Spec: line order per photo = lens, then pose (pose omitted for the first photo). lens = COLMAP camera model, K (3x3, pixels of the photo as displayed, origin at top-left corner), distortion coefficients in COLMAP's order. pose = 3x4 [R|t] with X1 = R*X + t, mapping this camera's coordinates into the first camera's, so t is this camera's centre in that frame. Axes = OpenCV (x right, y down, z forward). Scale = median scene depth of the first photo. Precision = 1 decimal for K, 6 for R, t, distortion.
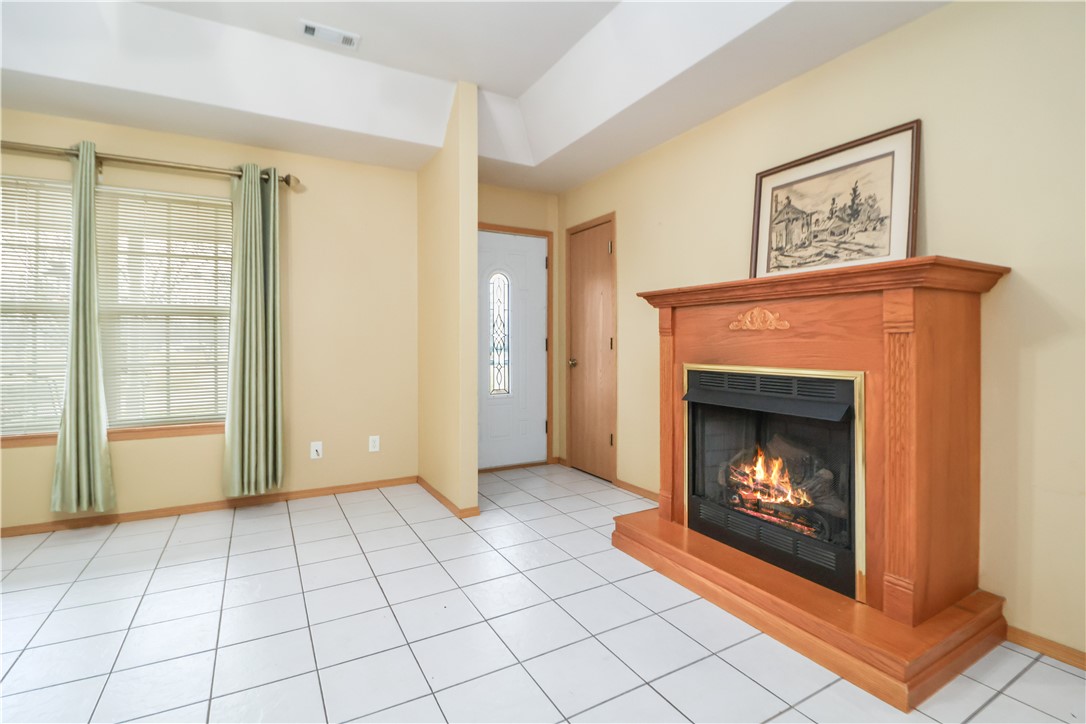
lens RADIAL K [[509.7, 0, 561.2], [0, 509.7, 350.8], [0, 0, 1]] dist [-0.019518, -0.002222]
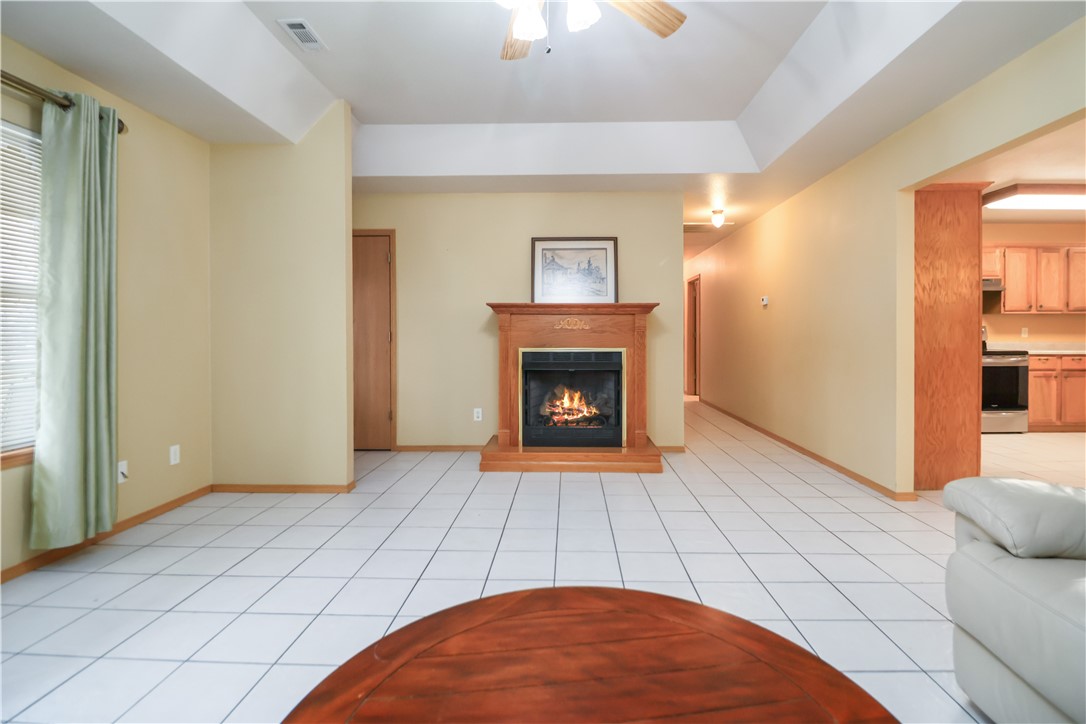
lens RADIAL K [[509.7, 0, 561.9], [0, 509.7, 341.9], [0, 0, 1]] dist [-0.019518, -0.002222]
pose [[0.516599, -0.007314, 0.856196, -1.049719], [0.014263, 0.999898, -0.000064, 0.006585], [-0.856108, 0.012245, 0.516651, 0.021995]]
